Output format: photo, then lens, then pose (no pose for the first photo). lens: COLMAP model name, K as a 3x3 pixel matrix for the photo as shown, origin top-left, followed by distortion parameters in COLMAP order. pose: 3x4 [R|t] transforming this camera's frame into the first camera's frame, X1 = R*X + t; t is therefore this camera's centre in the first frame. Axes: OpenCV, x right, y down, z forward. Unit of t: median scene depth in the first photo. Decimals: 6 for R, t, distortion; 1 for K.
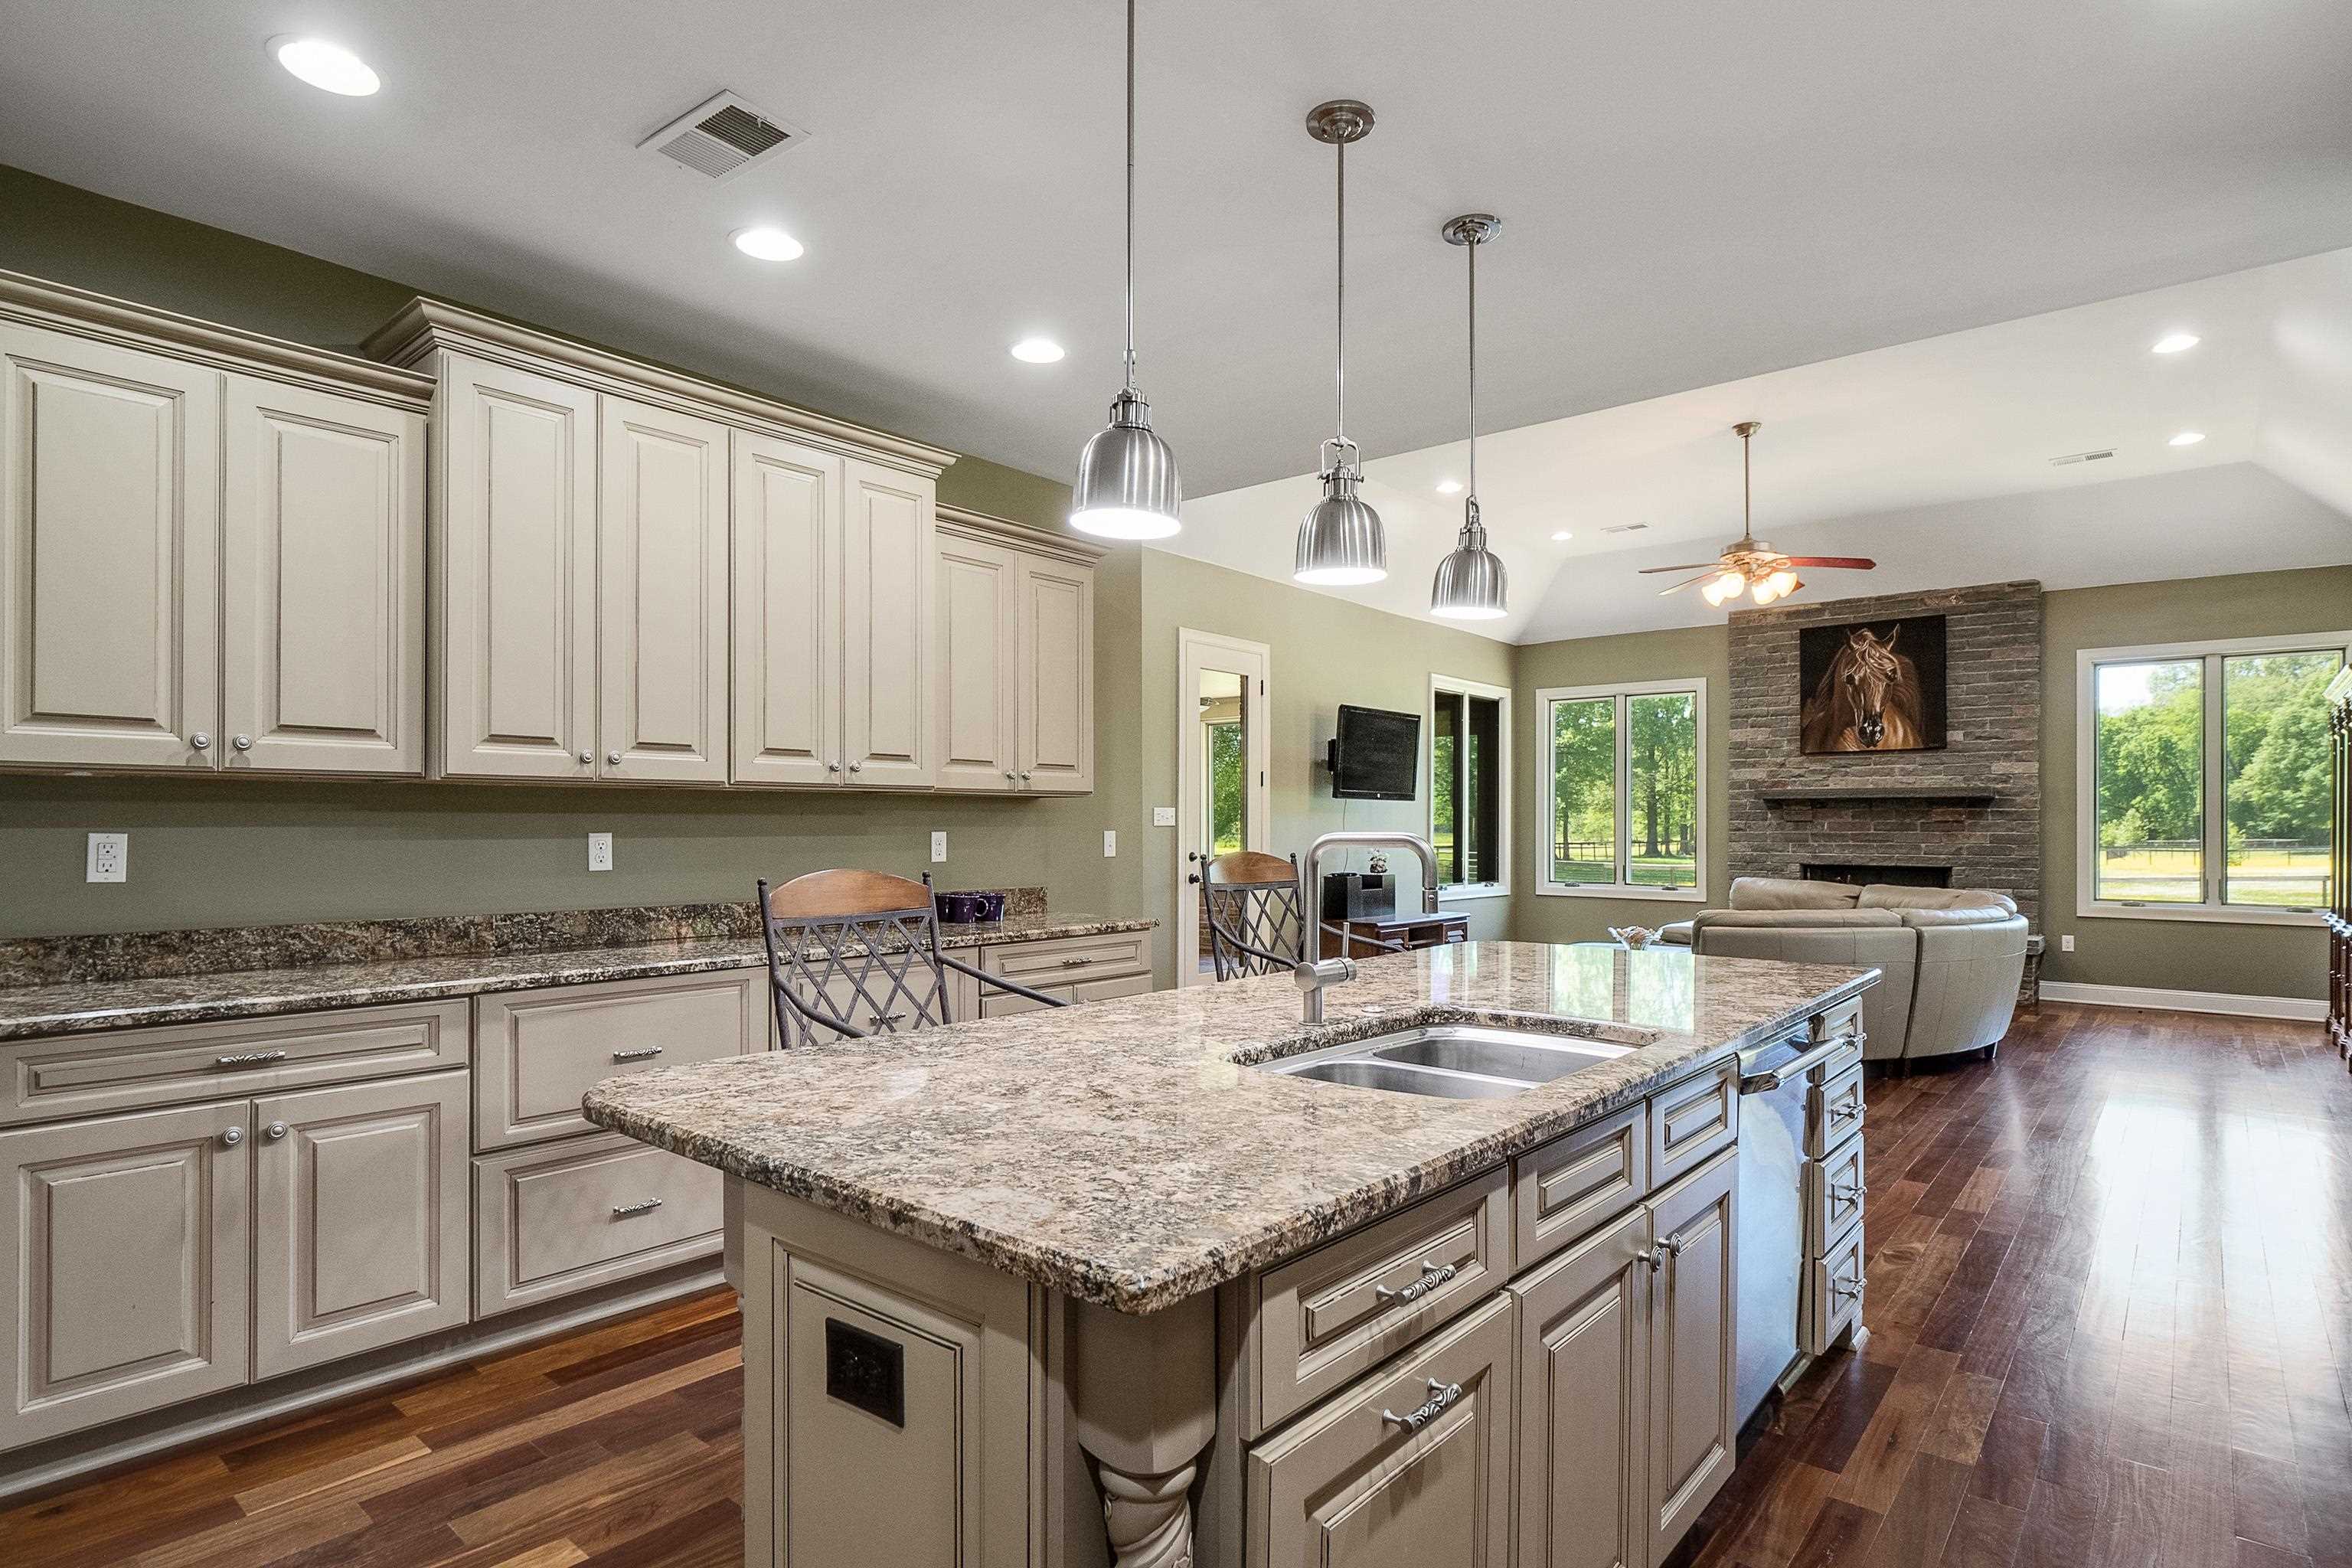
lens RADIAL K [[1271.0, 0, 1168.0], [0, 1271.0, 804.5], [0, 0, 1]] dist [-0.007660, -0.000234]
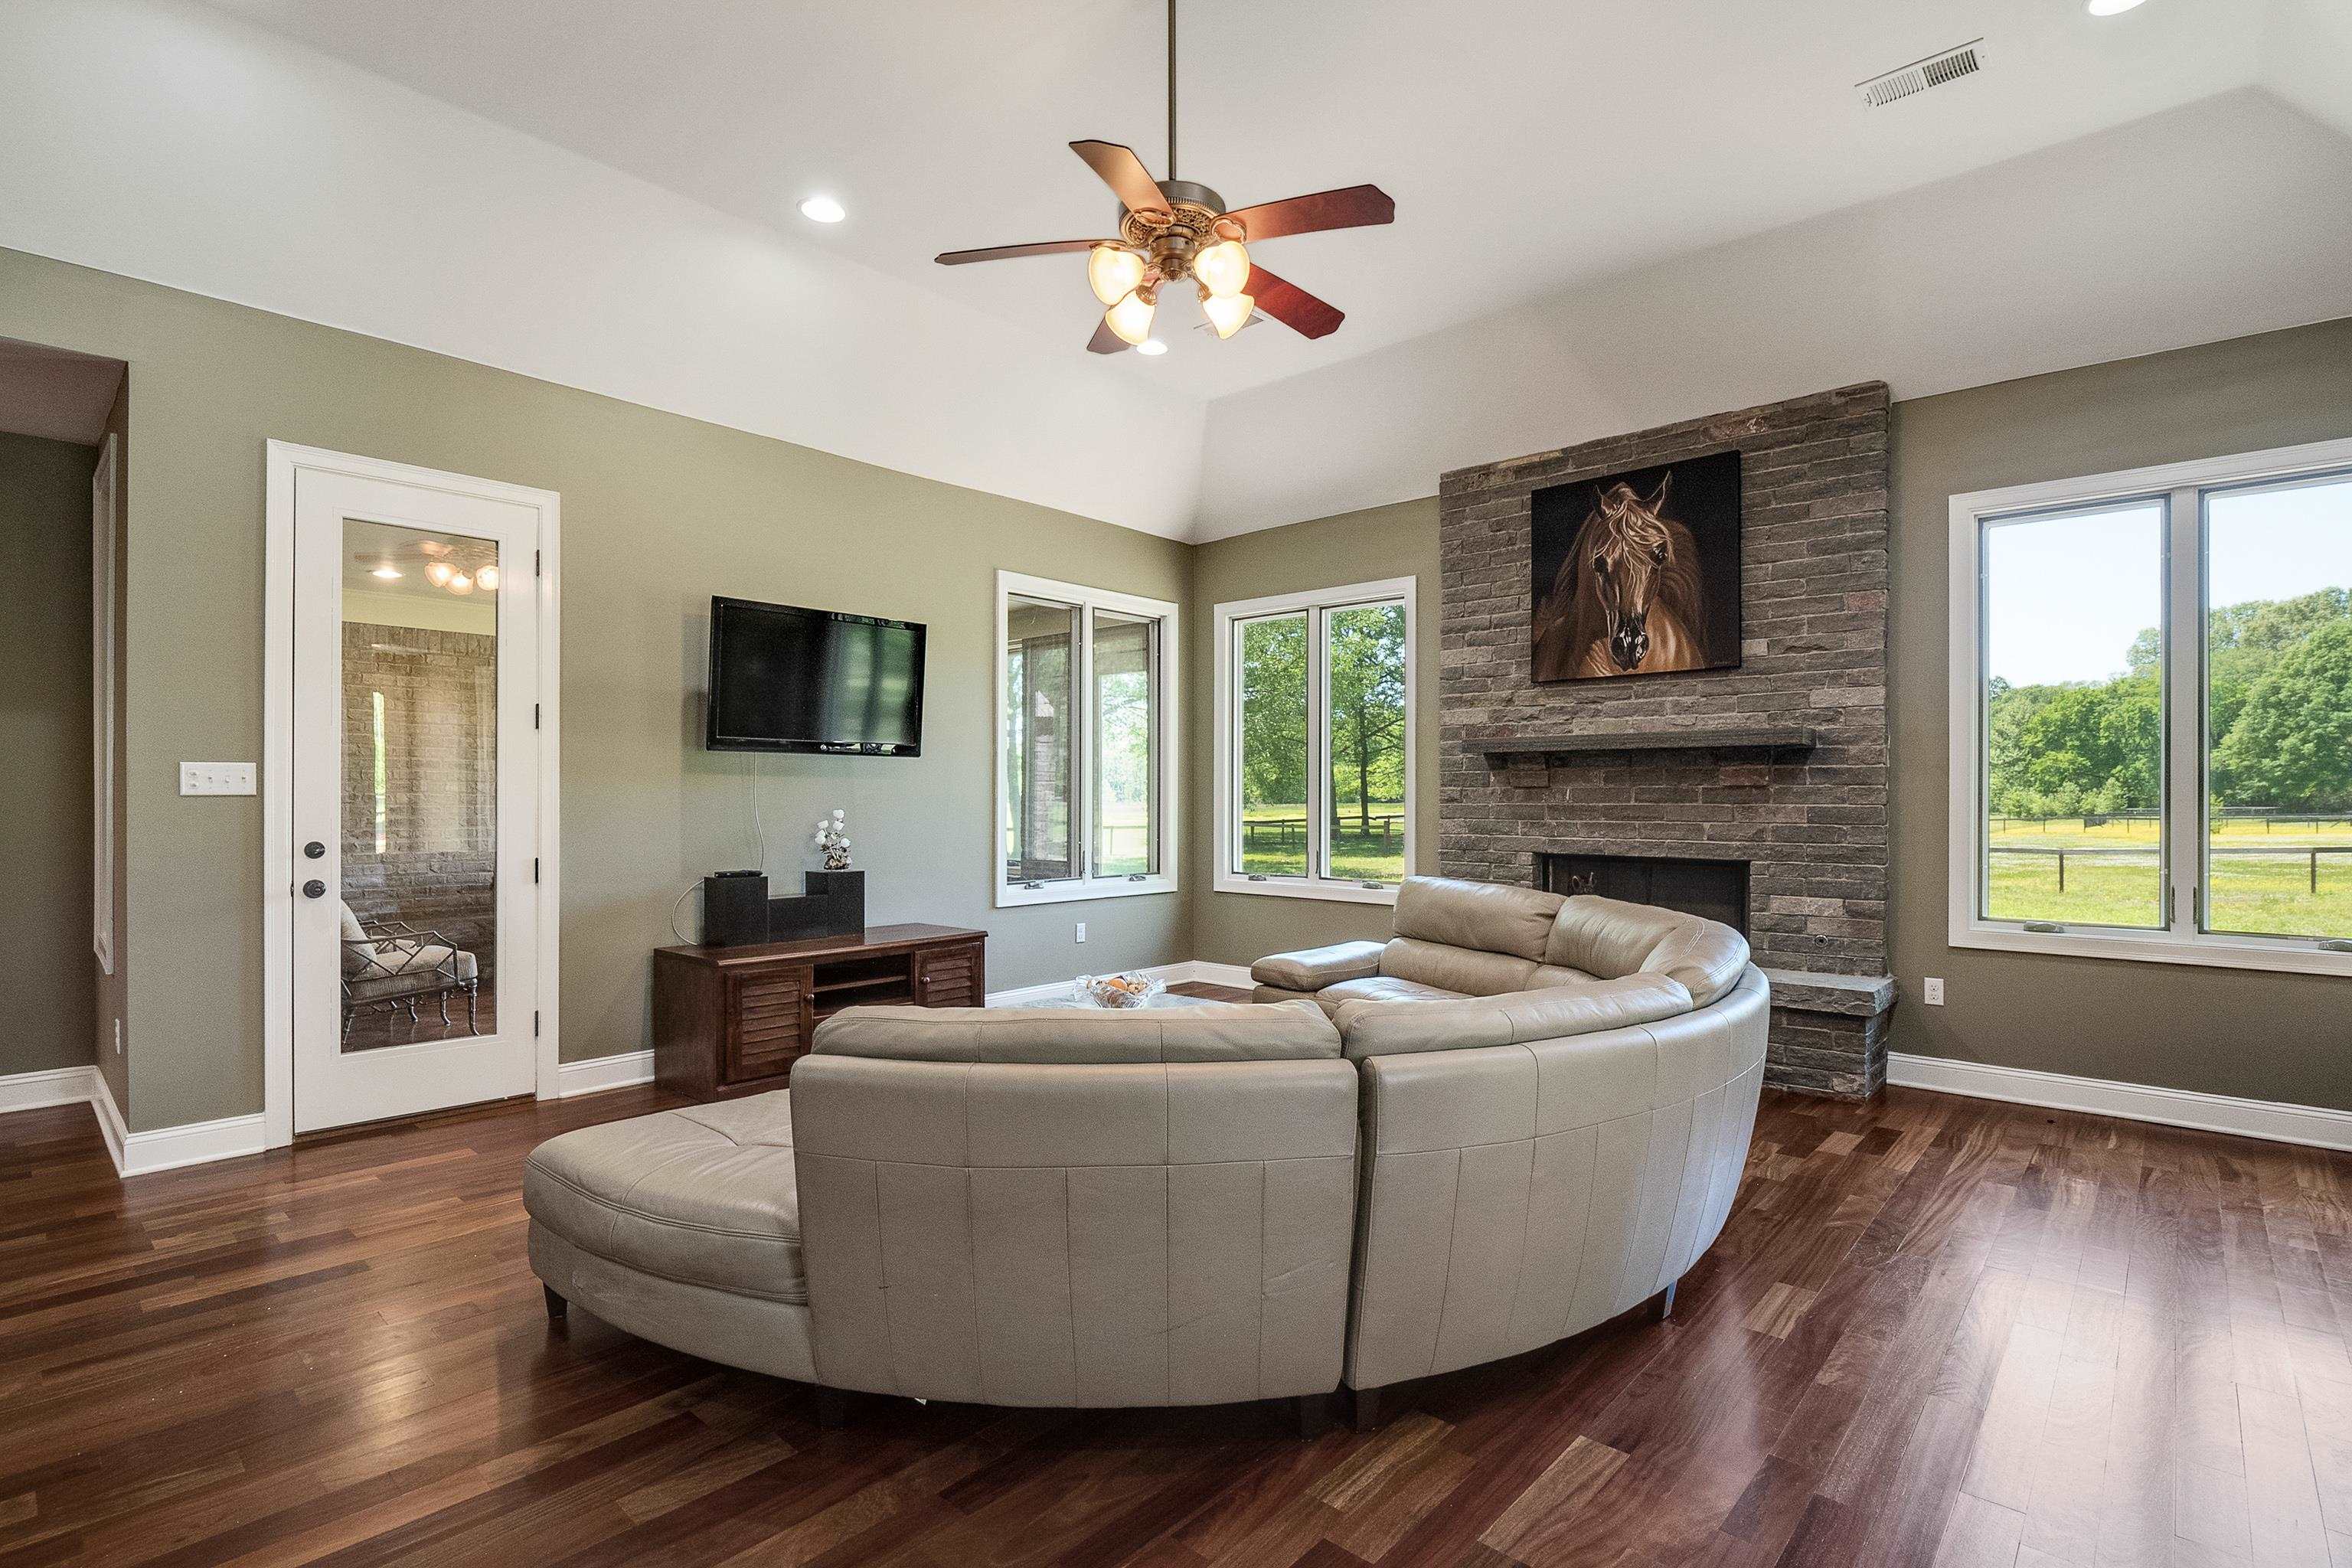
lens RADIAL K [[1137.8, 0, 1178.5], [0, 1137.8, 785.5], [0, 0, 1]] dist [-0.013800, -0.002378]
pose [[0.999046, -0.002024, -0.043617, 0.354094], [0.002365, 0.999967, 0.007784, 0.007626], [0.043600, -0.007880, 0.999018, 0.424291]]
